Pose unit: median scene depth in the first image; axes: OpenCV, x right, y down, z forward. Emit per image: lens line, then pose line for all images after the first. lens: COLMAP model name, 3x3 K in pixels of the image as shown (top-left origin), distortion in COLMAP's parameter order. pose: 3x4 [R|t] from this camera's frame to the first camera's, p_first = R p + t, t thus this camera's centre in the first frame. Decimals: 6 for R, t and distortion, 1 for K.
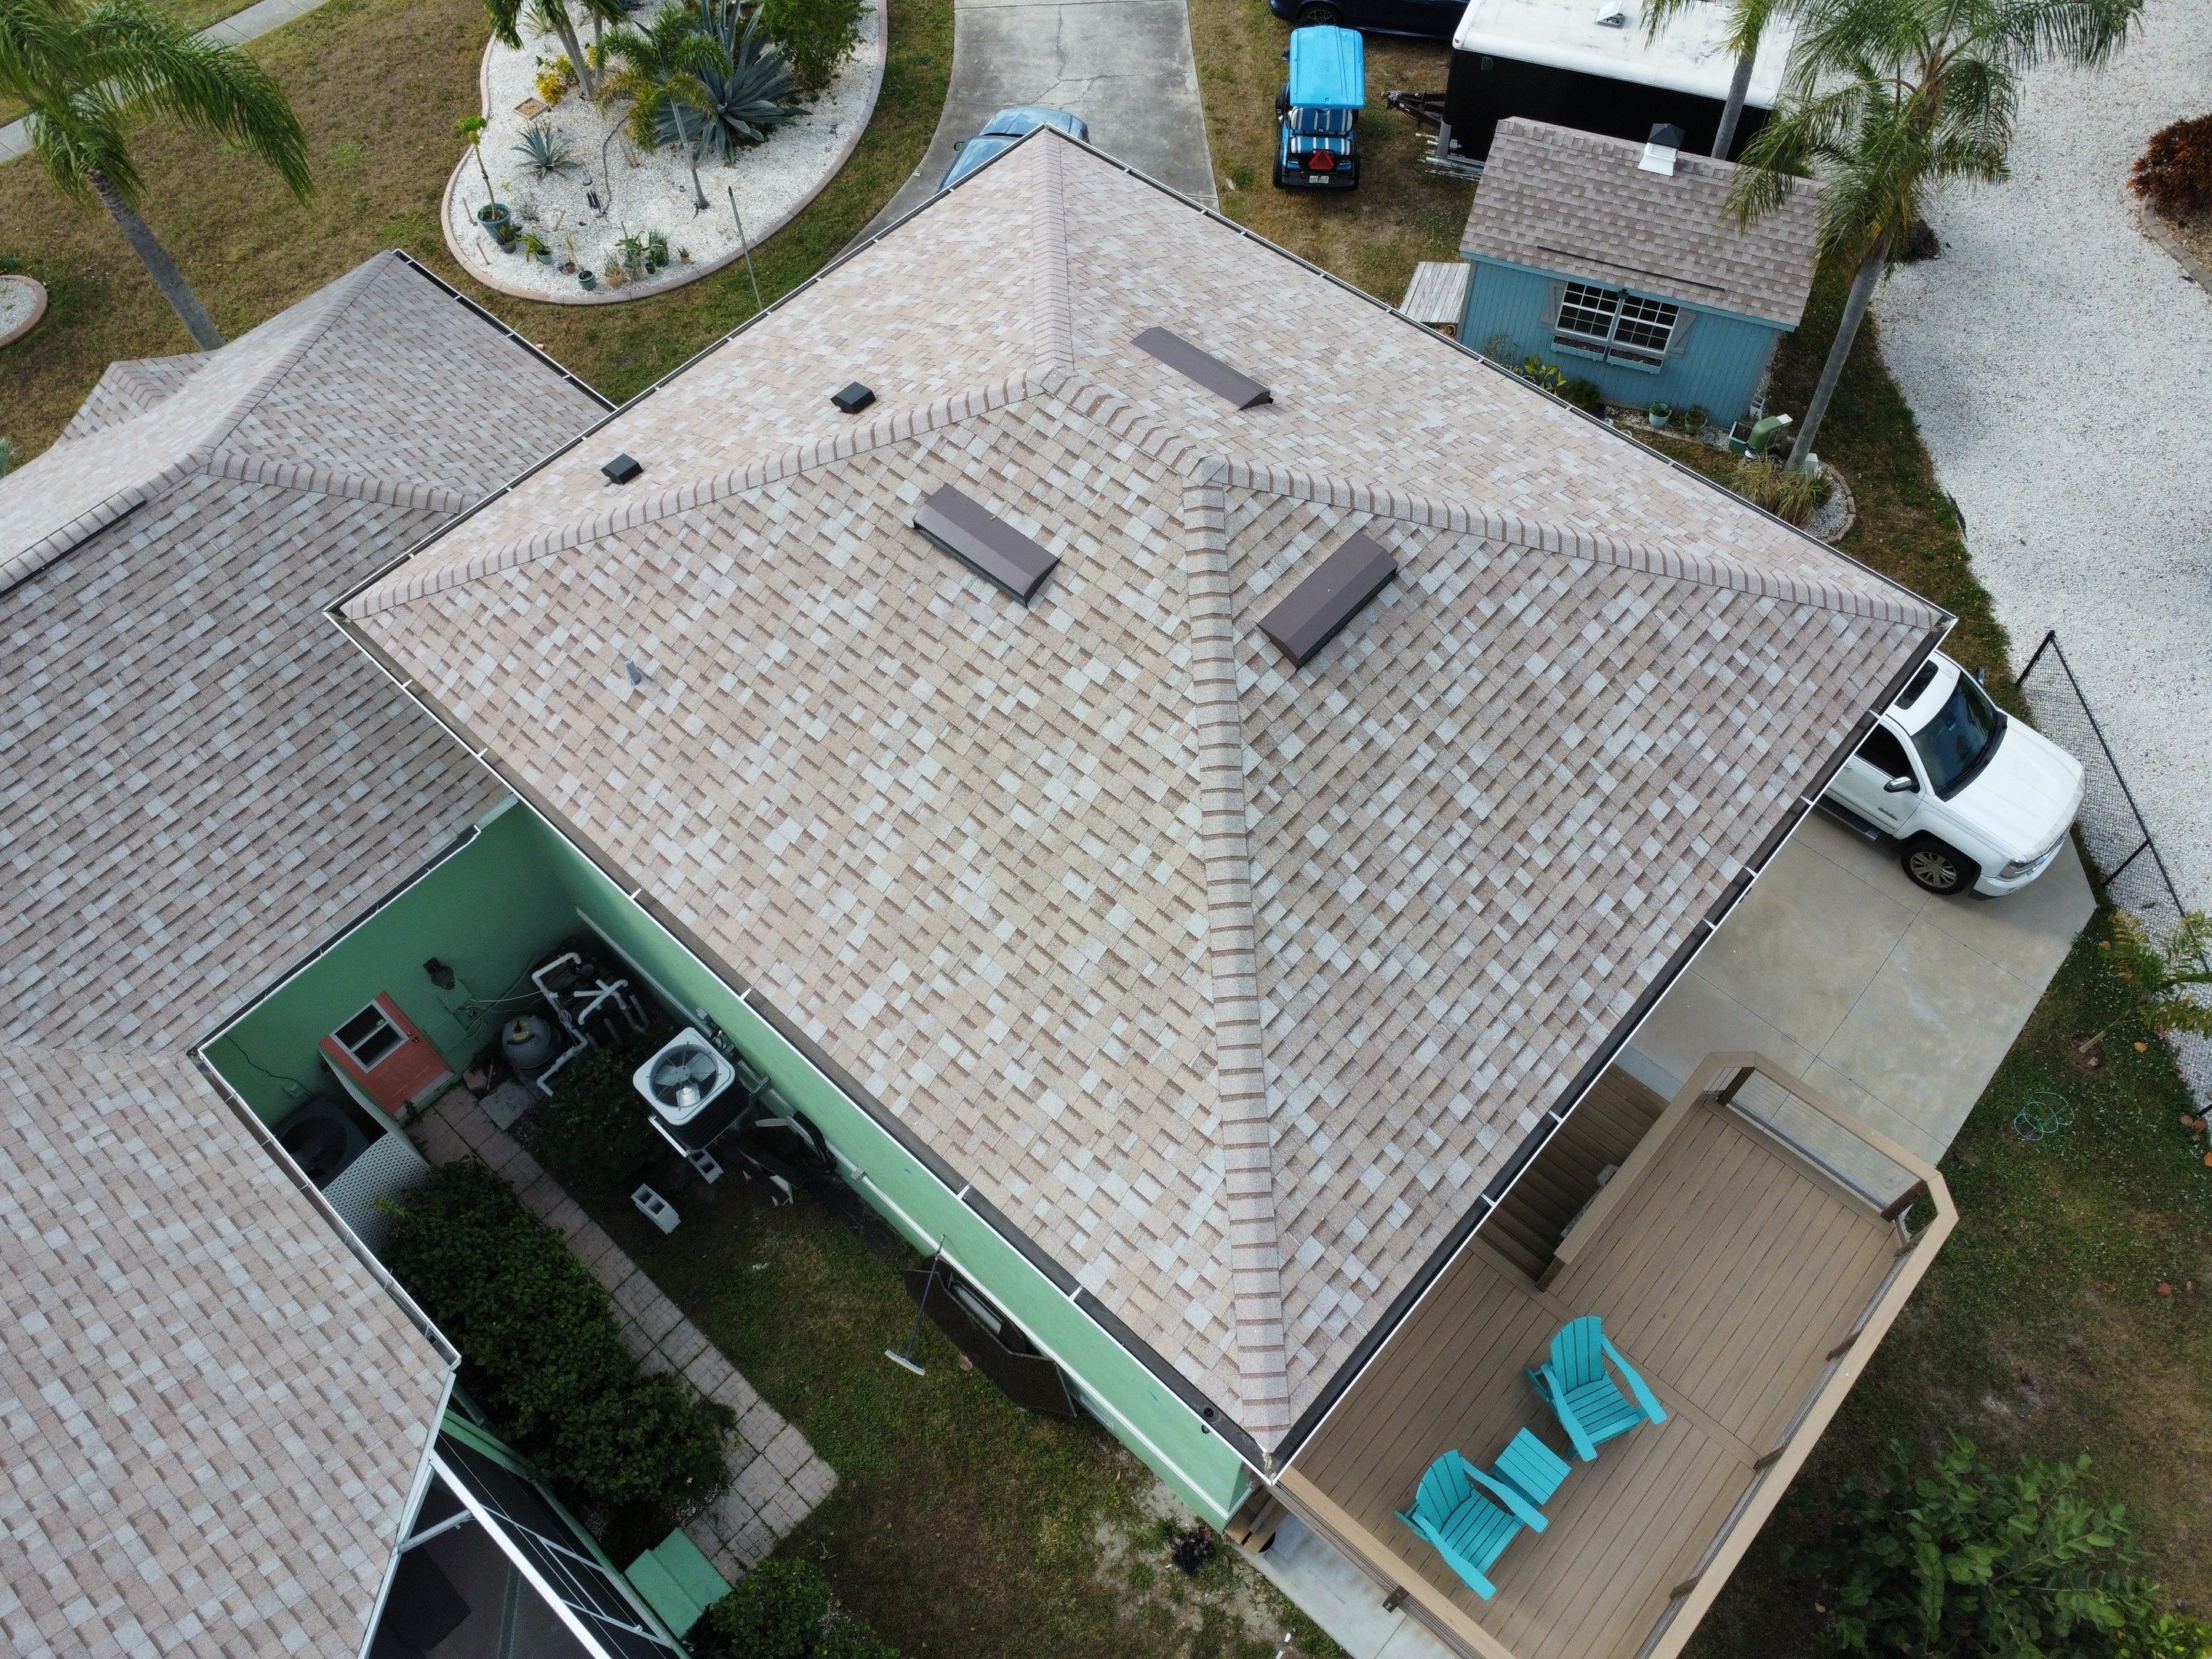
lens RADIAL K [[1605.1, 0, 1095.7], [0, 1605.1, 818.4], [0, 0, 1]] dist [-0.024351, -0.012455]
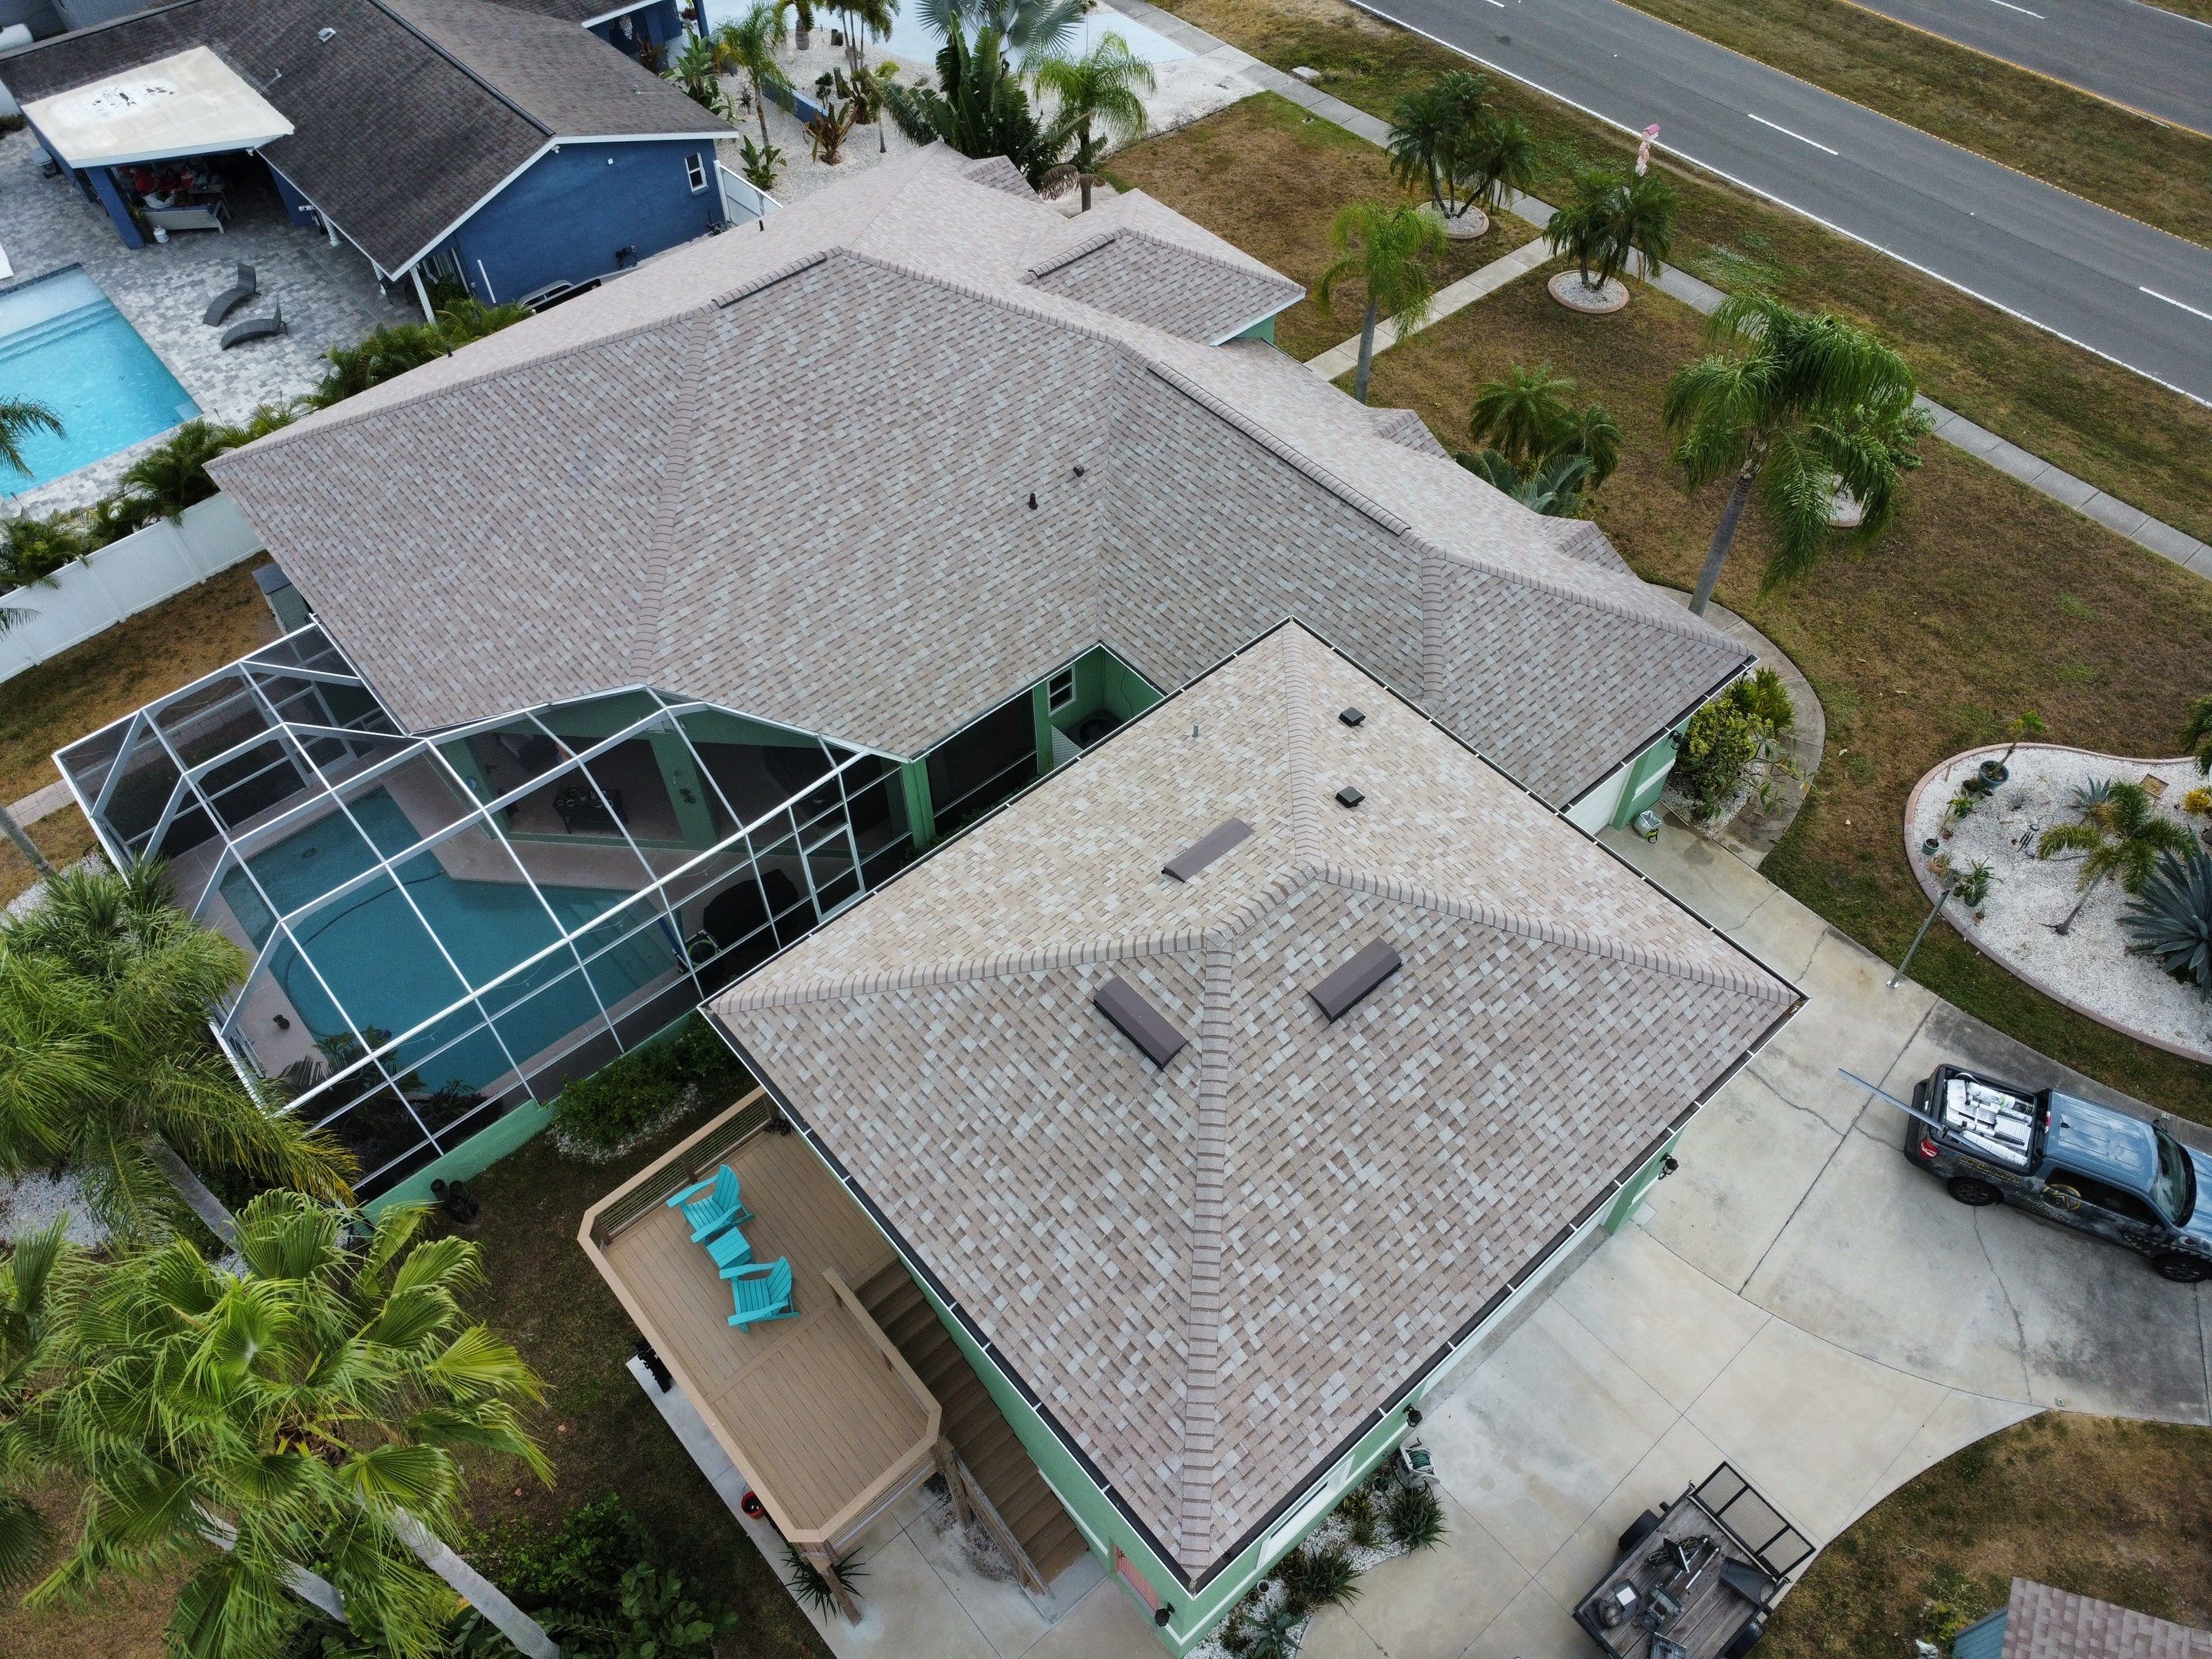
lens RADIAL K [[1605.1, 0, 1094.9], [0, 1605.1, 823.6], [0, 0, 1]] dist [-0.024351, -0.012455]
pose [[-0.120089, 0.792518, -0.597908, 0.837495], [-0.824432, 0.255914, 0.504796, -0.844069], [0.553073, 0.553556, 0.622645, -0.095715]]
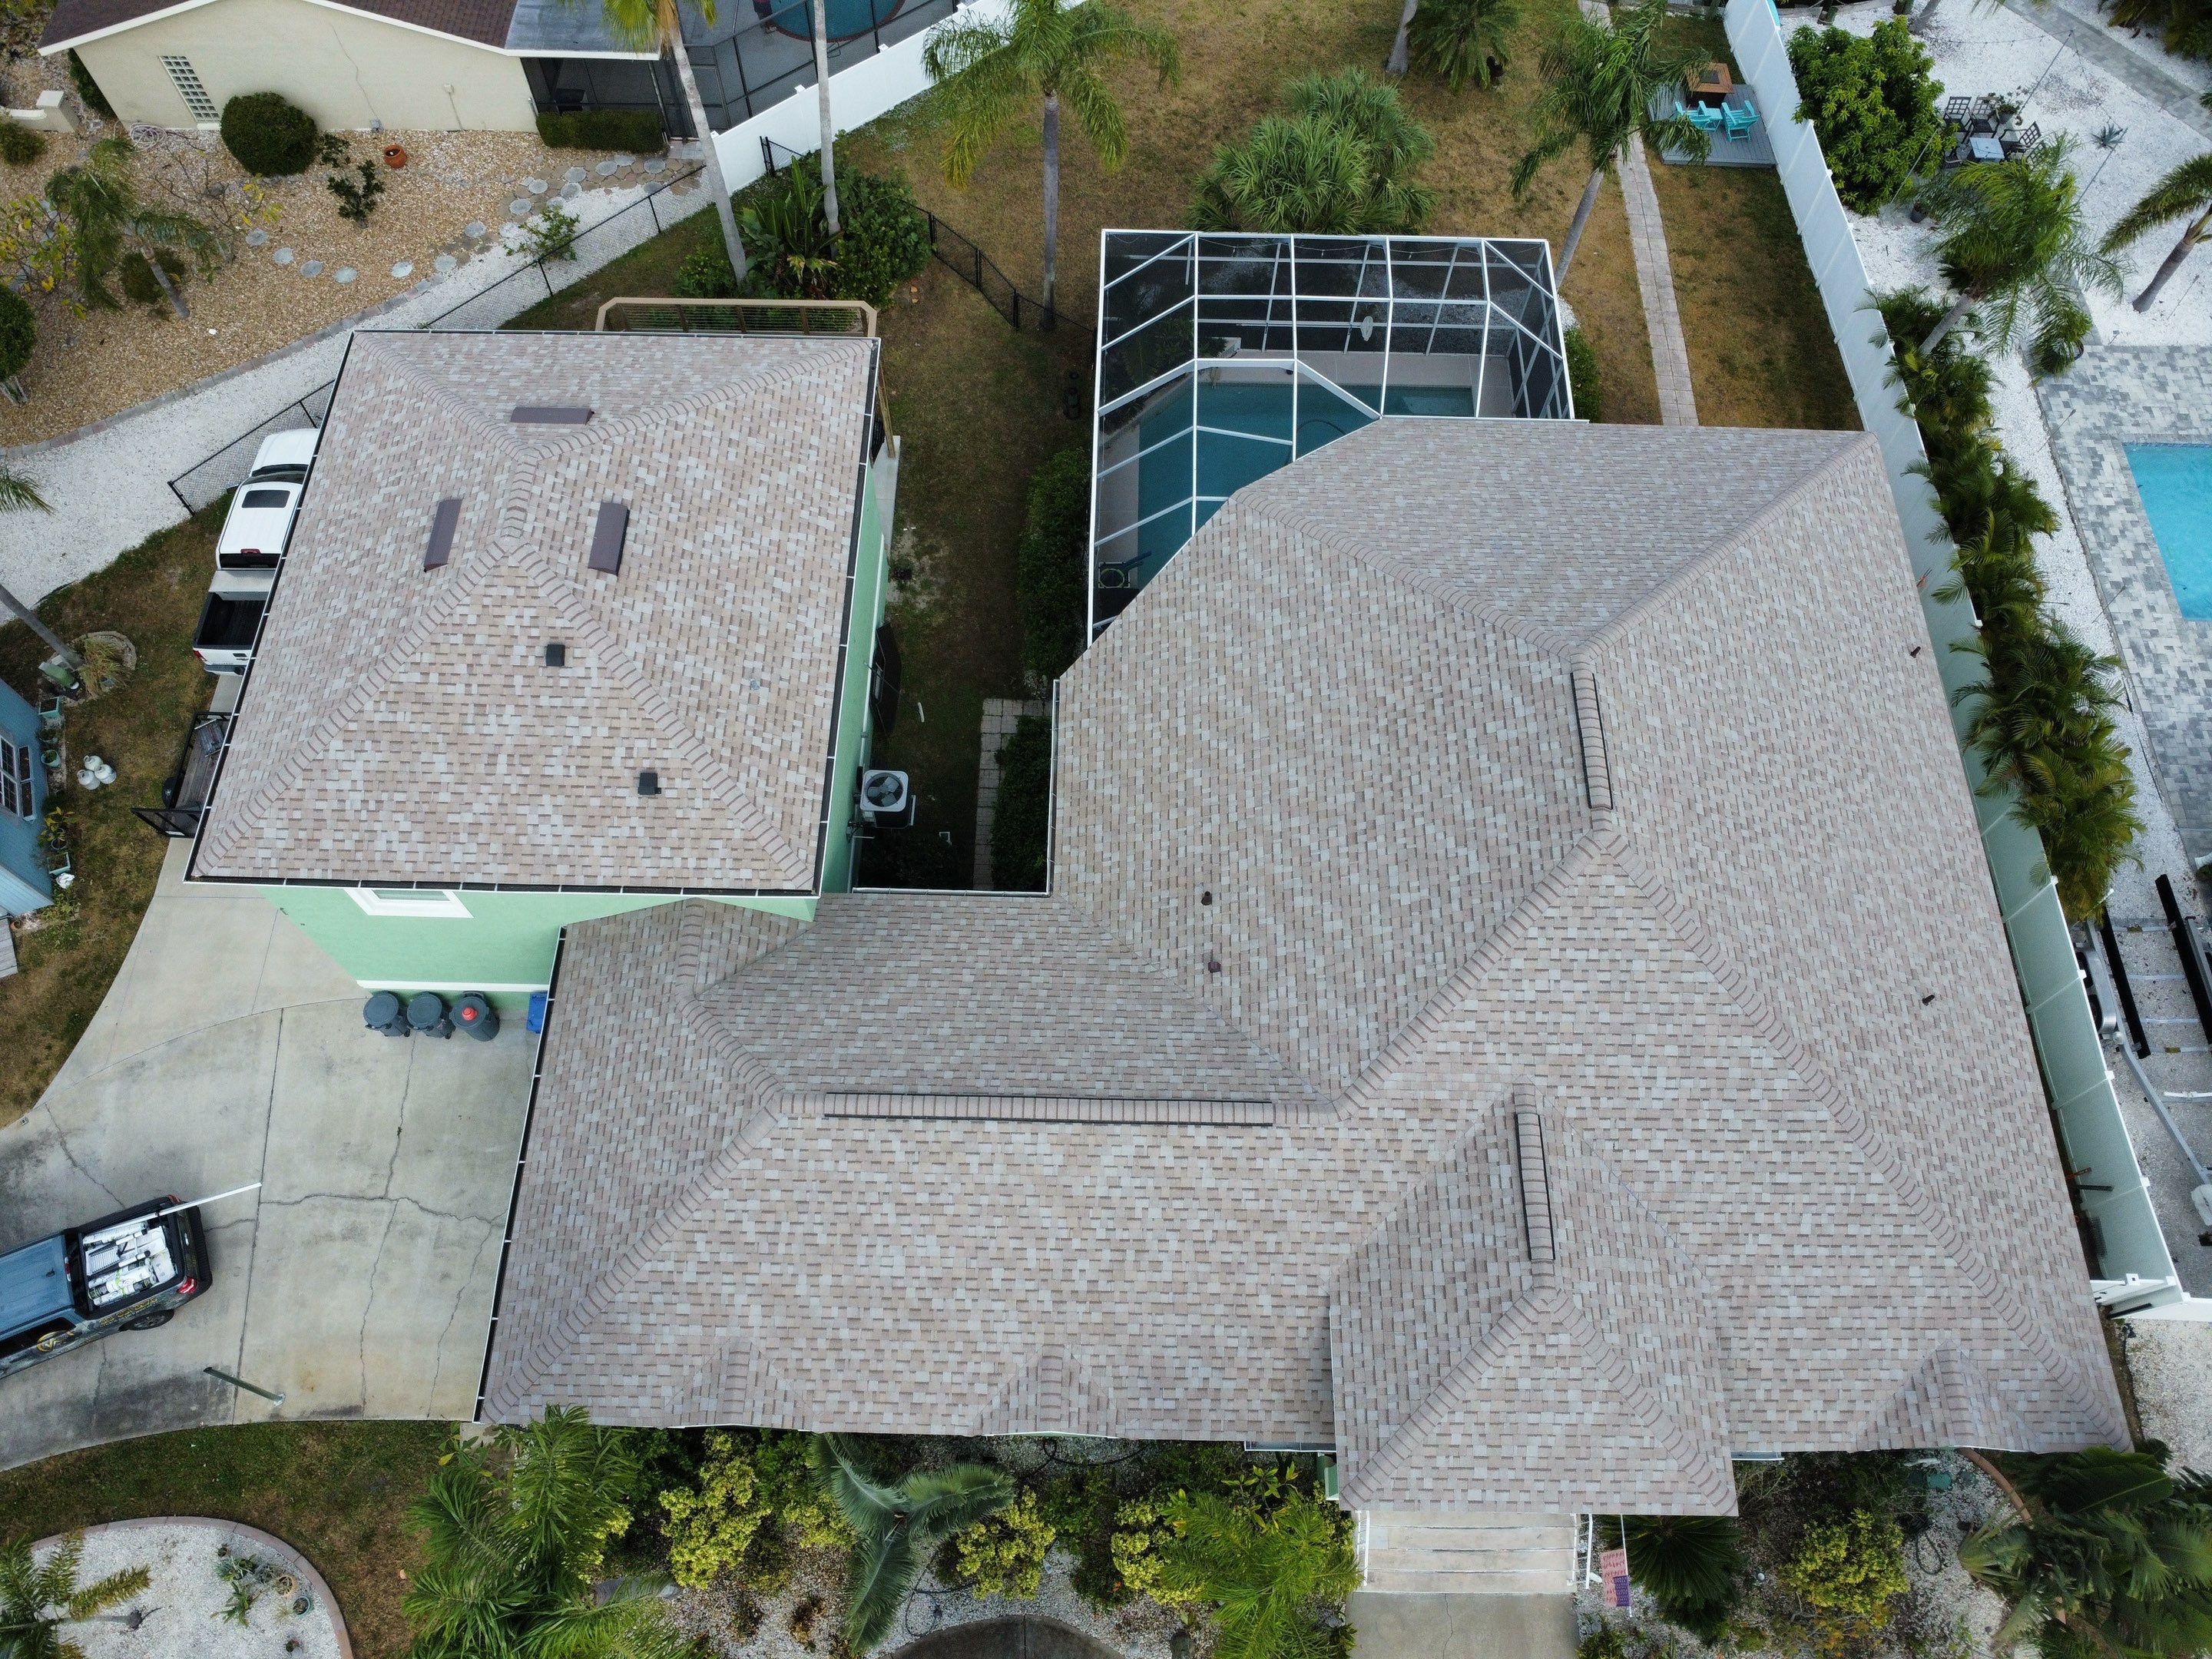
lens RADIAL K [[1605.1, 0, 1094.7], [0, 1605.1, 819.2], [0, 0, 1]] dist [-0.024351, -0.012455]
pose [[-0.659463, -0.662610, 0.355043, -1.298937], [0.634582, -0.237489, 0.735463, -1.233768], [-0.403007, 0.710314, 0.577095, -0.130919]]
